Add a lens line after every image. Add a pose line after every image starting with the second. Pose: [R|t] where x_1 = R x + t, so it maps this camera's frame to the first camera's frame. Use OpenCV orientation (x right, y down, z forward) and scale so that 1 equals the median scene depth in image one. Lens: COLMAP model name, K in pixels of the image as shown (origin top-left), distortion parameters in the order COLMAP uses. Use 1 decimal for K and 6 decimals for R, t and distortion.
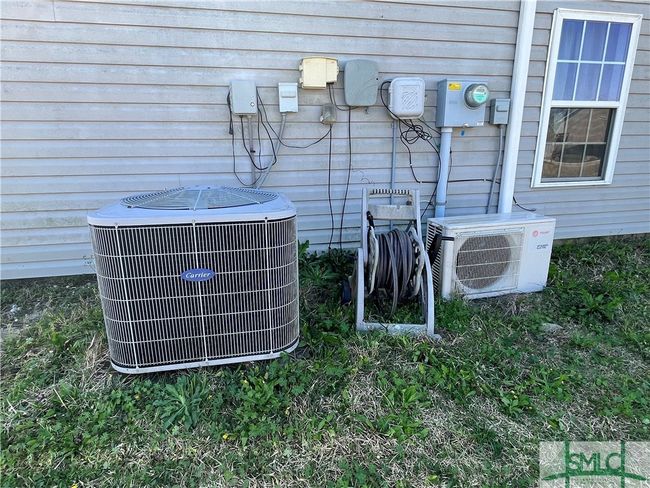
lens RADIAL K [[370.8, 0, 325.0], [0, 370.8, 244.0], [0, 0, 1]] dist [-0.002432, 0.000308]
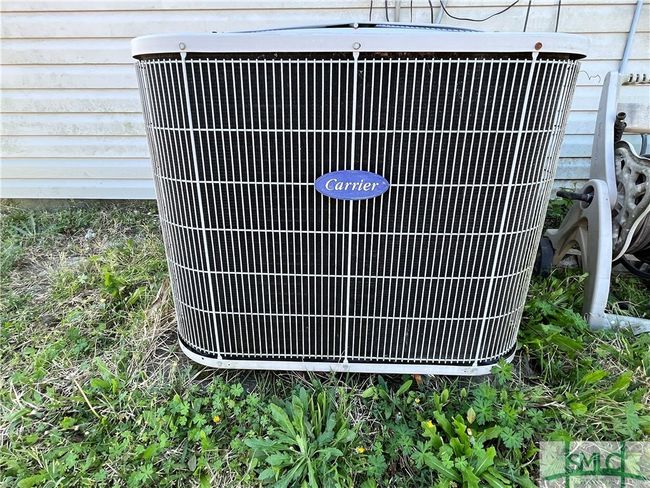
lens RADIAL K [[370.8, 0, 325.0], [0, 370.8, 244.0], [0, 0, 1]] dist [-0.002432, 0.000308]
pose [[0.972262, 0.093955, -0.214192, -0.257595], [-0.067621, 0.989578, 0.127132, 0.093609], [0.223905, -0.109122, 0.968483, 0.529579]]
